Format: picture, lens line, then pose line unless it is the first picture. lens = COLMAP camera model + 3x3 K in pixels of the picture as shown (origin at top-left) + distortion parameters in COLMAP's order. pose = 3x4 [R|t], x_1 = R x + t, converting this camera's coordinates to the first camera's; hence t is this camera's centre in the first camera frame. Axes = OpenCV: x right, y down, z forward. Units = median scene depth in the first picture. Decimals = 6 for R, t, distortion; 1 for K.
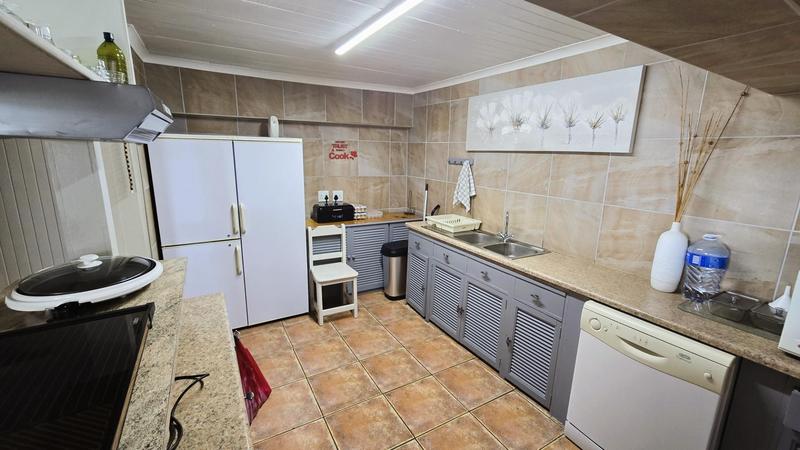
lens RADIAL K [[333.0, 0, 404.8], [0, 333.0, 223.7], [0, 0, 1]] dist [-0.002127, 0.000274]
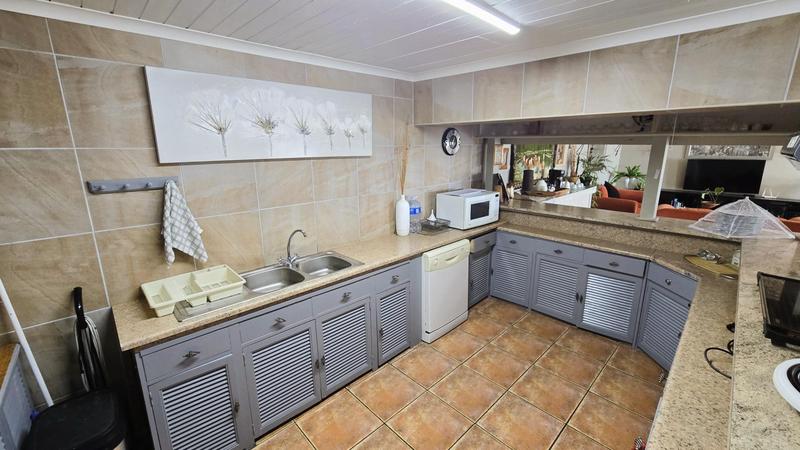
lens RADIAL K [[333.0, 0, 404.2], [0, 333.0, 223.1], [0, 0, 1]] dist [-0.002127, 0.000274]
pose [[-0.244330, -0.247643, 0.937537, -0.652136], [0.201450, 0.932783, 0.298887, -0.296028], [-0.948536, 0.261894, -0.178020, 1.035753]]
